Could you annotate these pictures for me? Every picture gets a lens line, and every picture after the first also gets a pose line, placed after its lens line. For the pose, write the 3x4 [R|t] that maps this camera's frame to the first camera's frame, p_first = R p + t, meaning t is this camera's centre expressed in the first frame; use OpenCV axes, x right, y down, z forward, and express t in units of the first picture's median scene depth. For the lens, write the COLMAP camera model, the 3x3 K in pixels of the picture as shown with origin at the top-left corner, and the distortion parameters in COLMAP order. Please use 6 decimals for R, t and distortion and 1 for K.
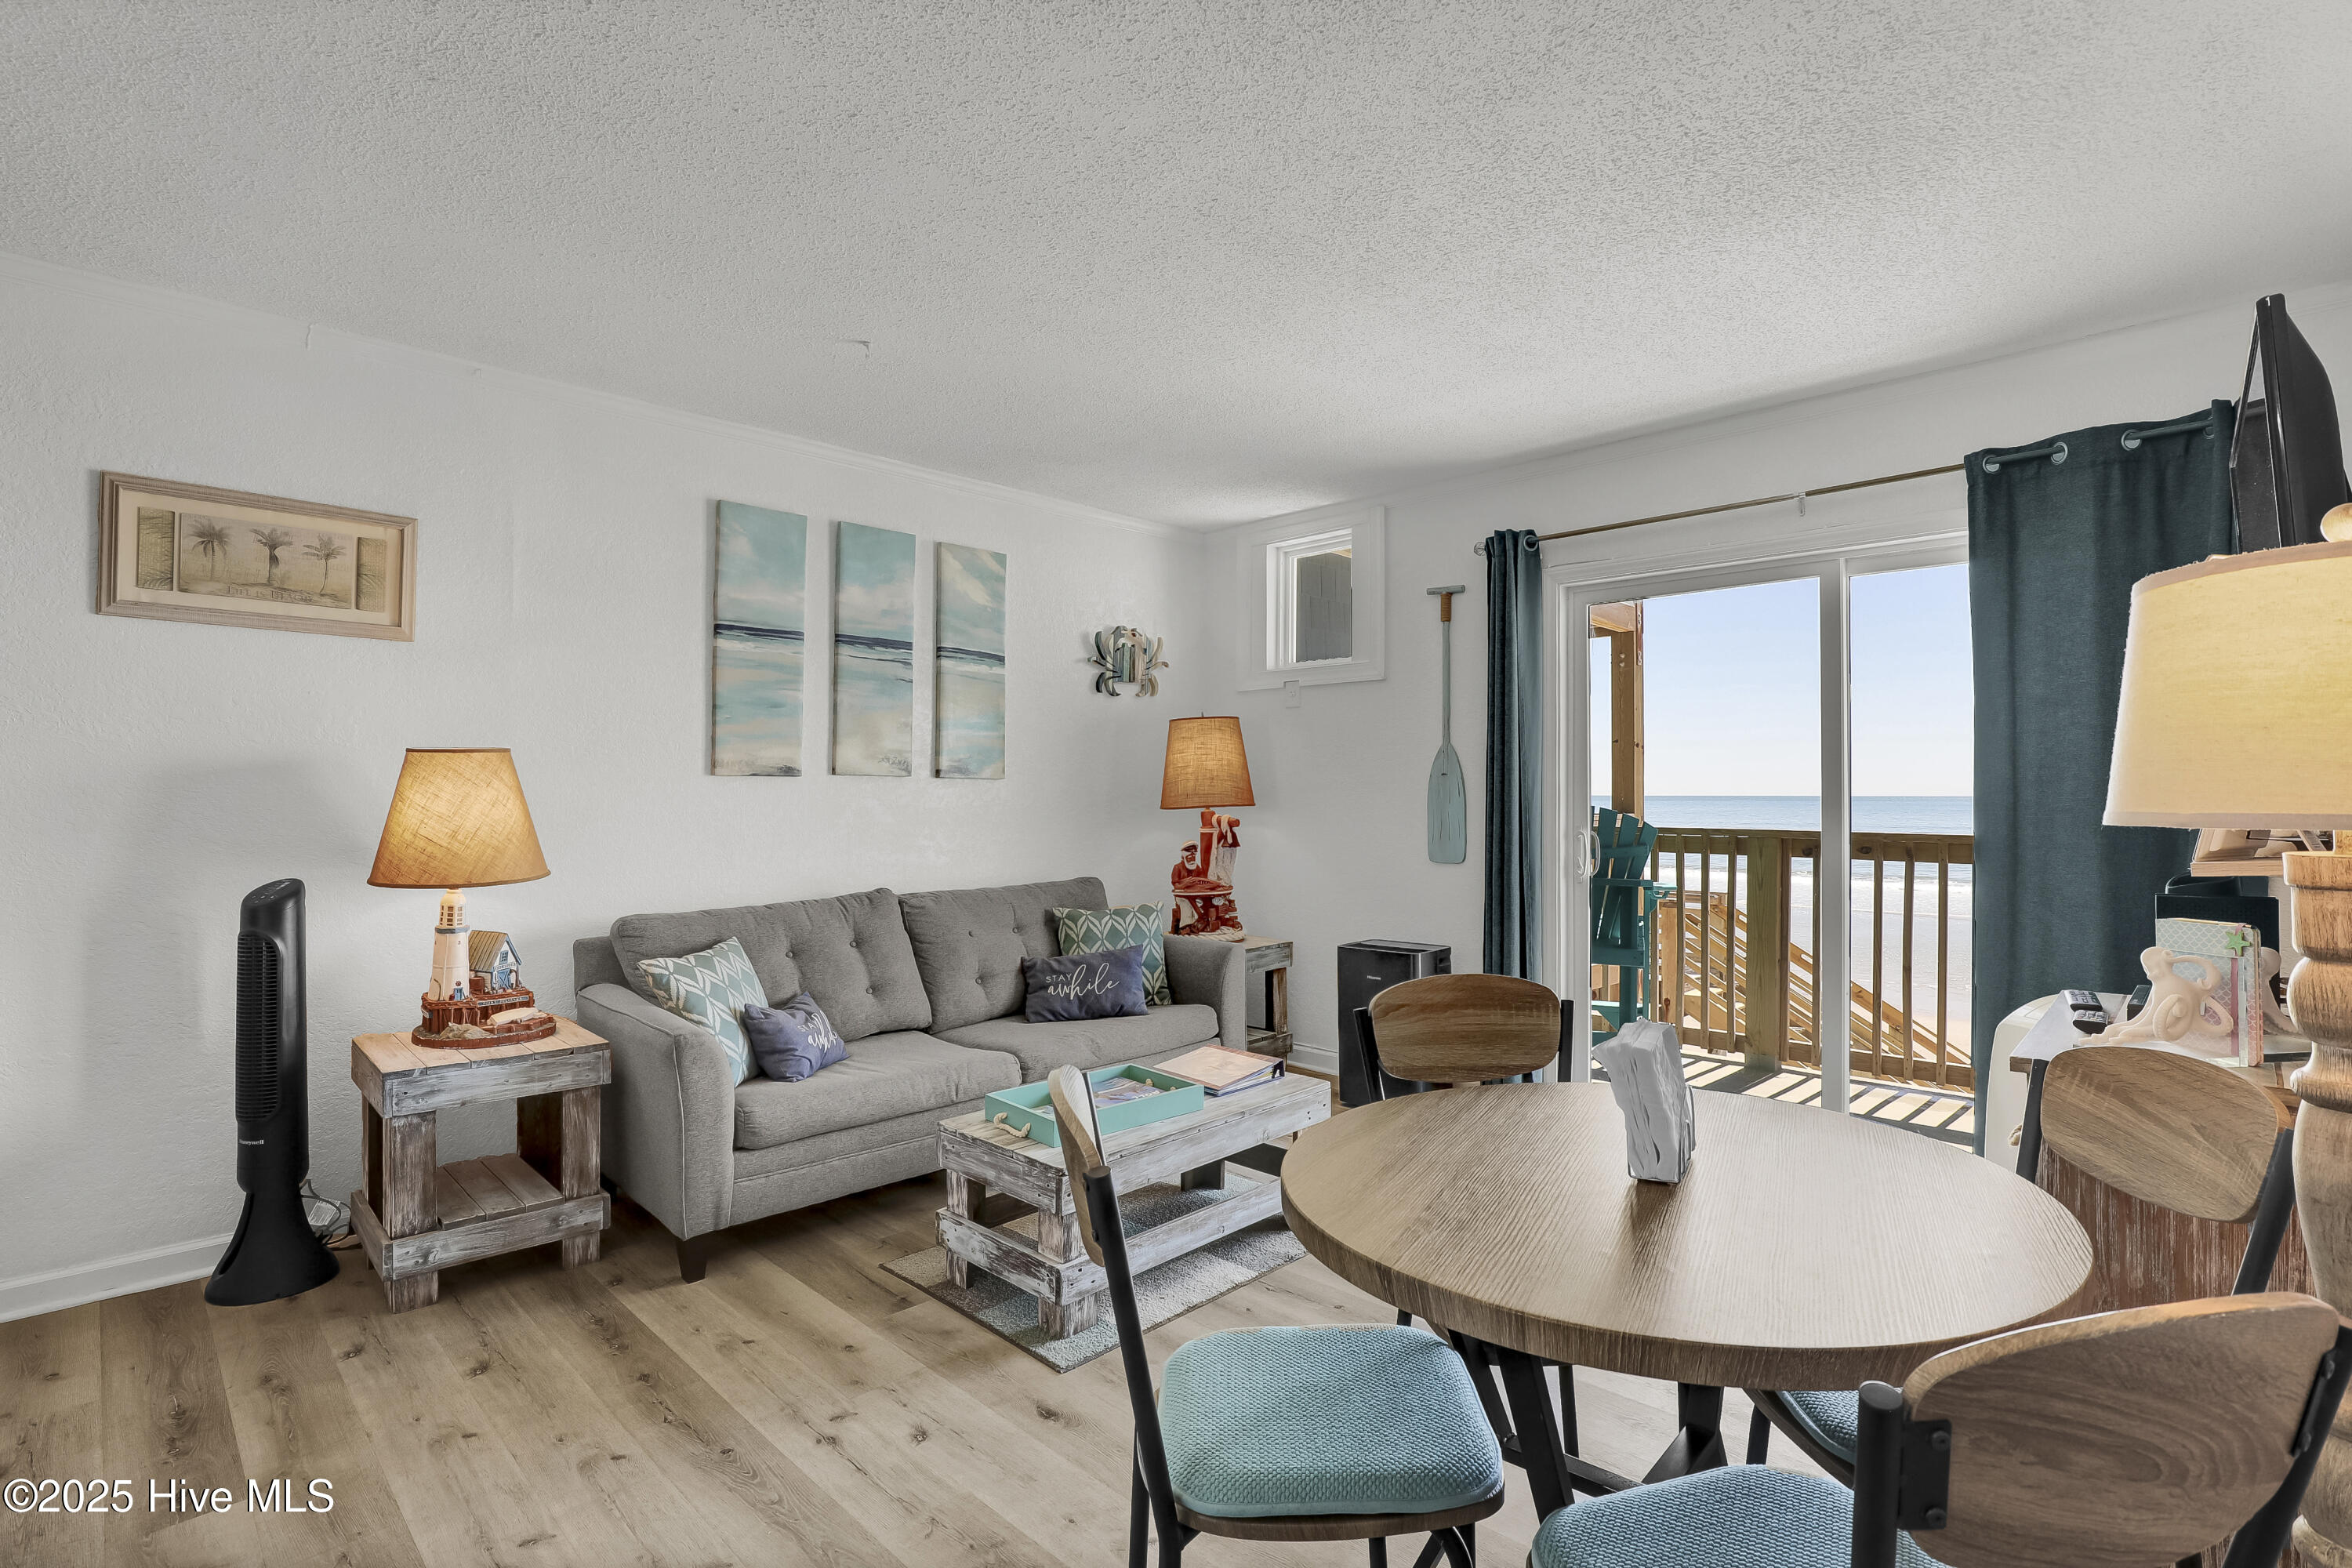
lens RADIAL K [[1056.7, 0, 1176.0], [0, 1056.7, 784.0], [0, 0, 1]] dist [-0.063079, 0.016544]
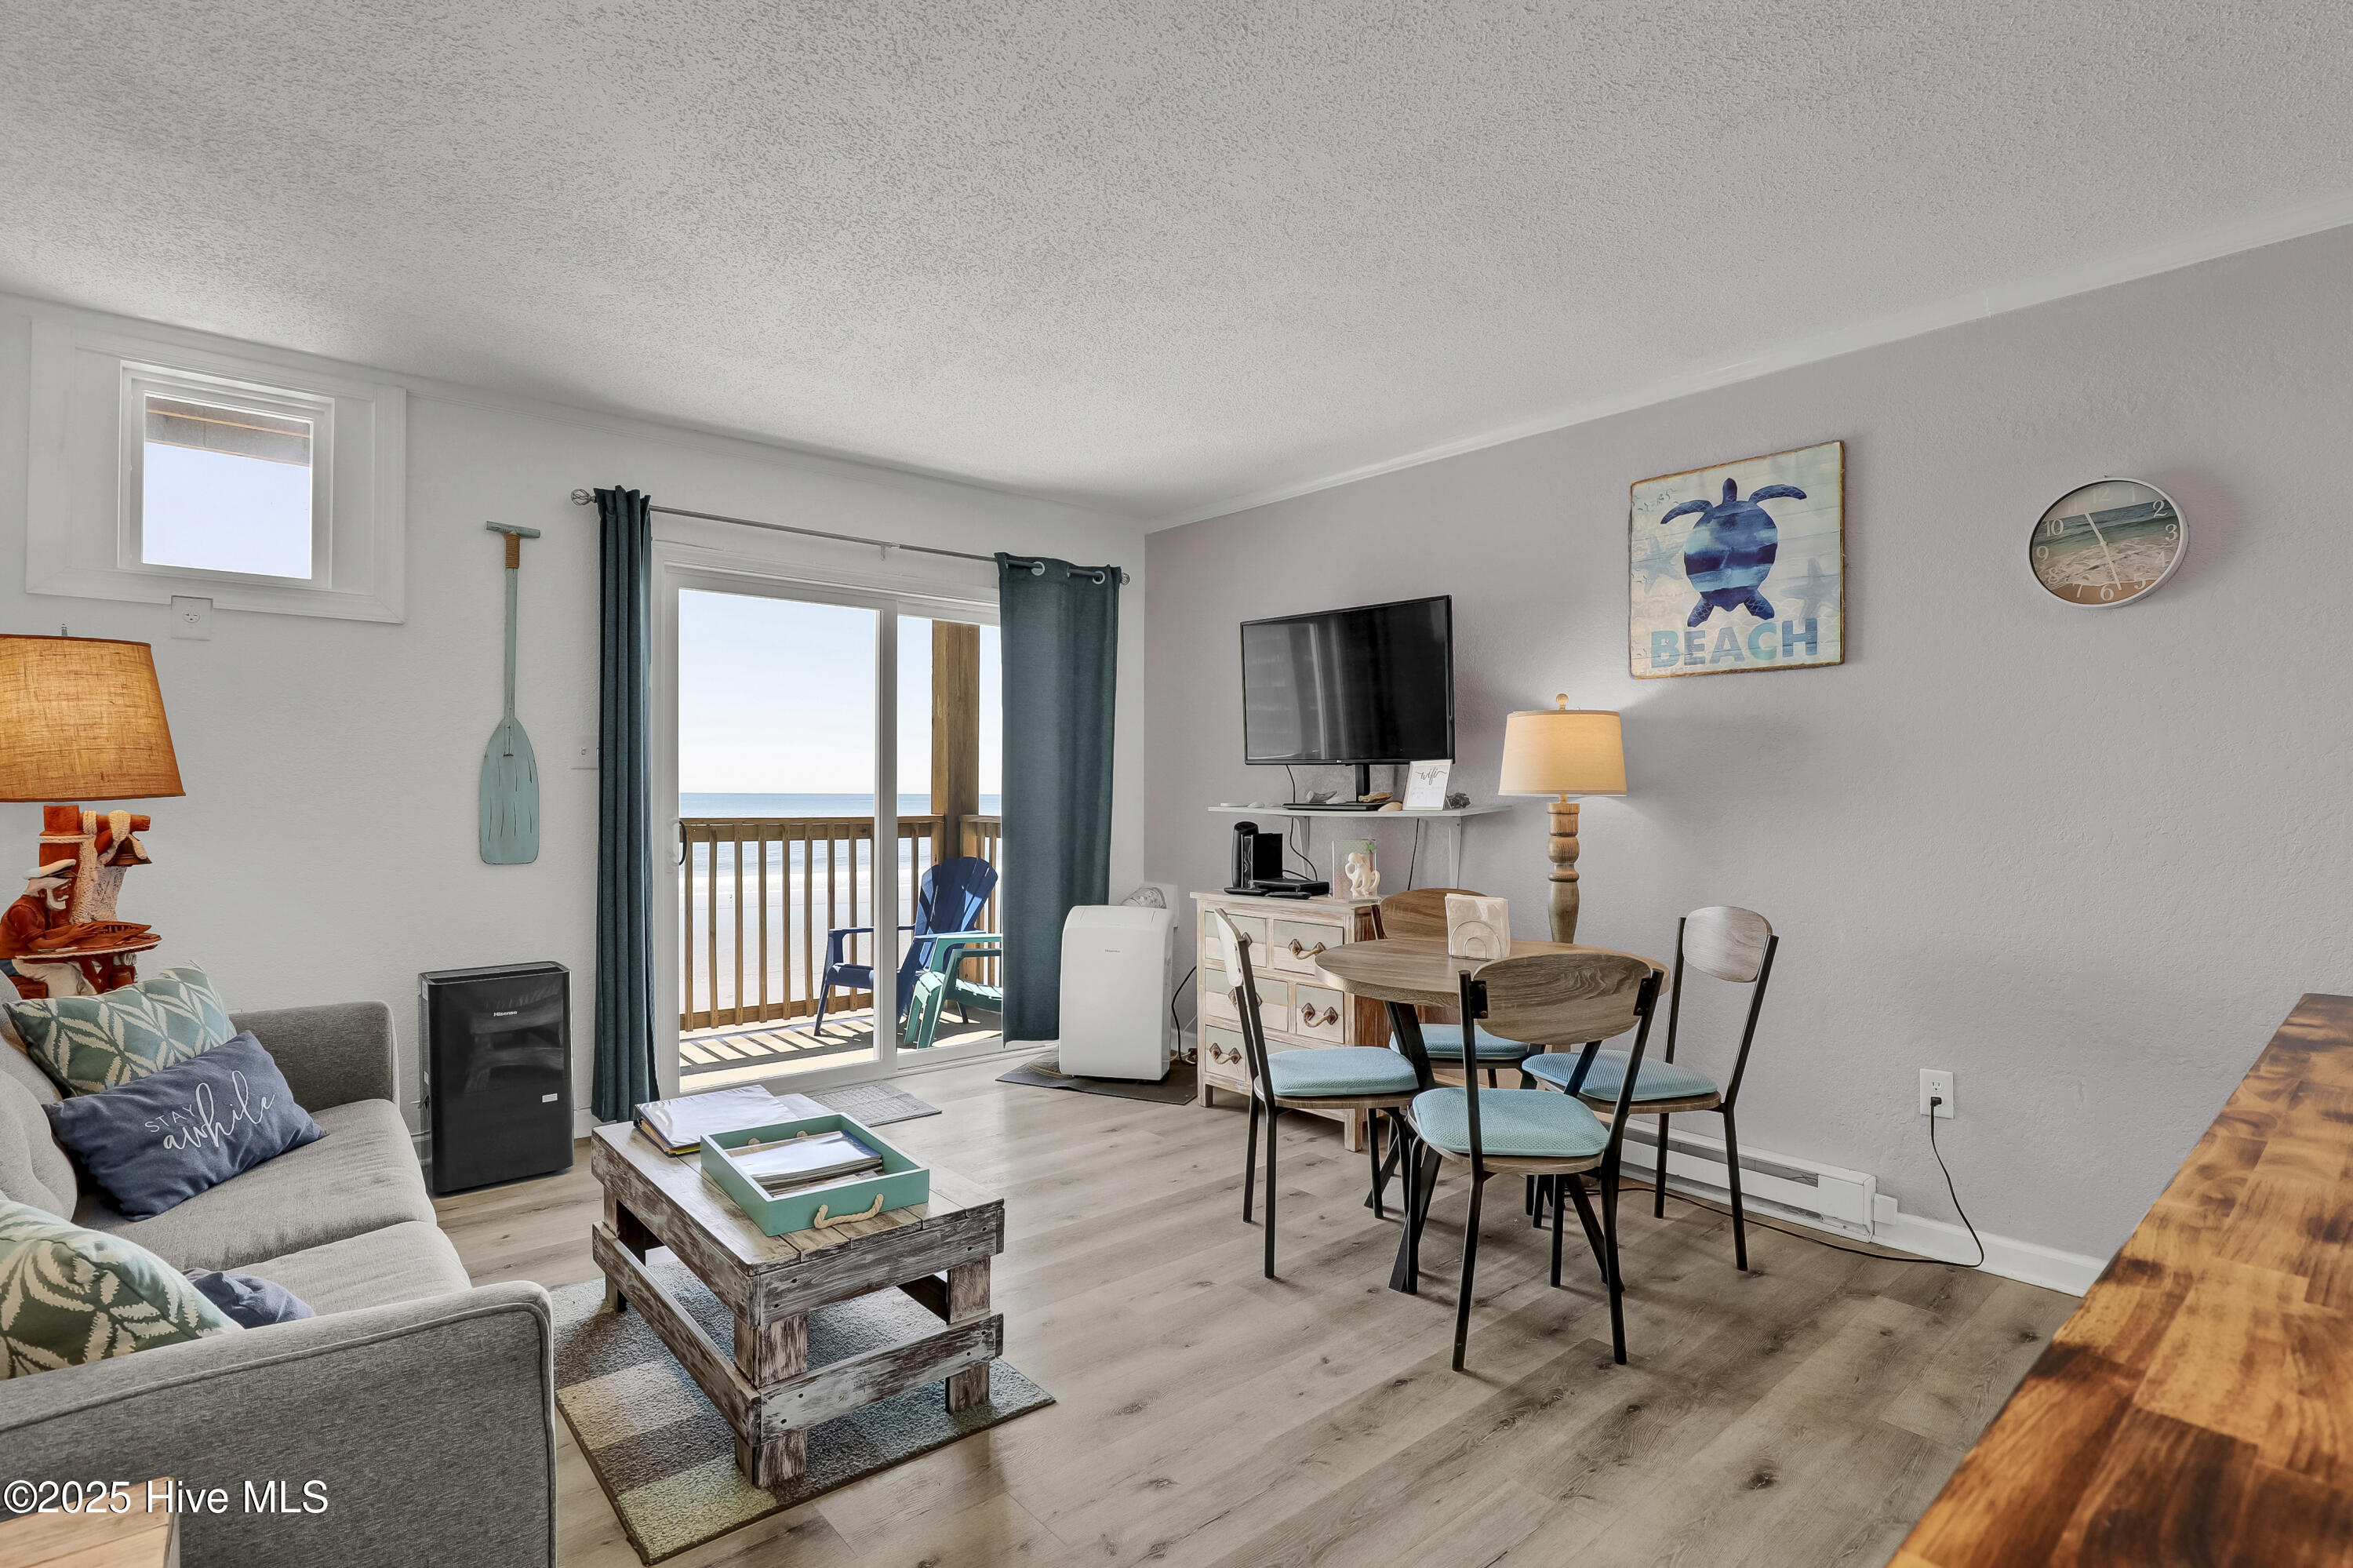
lens RADIAL K [[1143.6, 0, 1176.5], [0, 1143.6, 784.0], [0, 0, 1]] dist [-0.033680, 0.000172]
pose [[0.102652, 0.011513, 0.994651, -0.693525], [-0.018233, 0.999787, -0.009691, 0.013126], [-0.994550, -0.017141, 0.102840, 0.495041]]
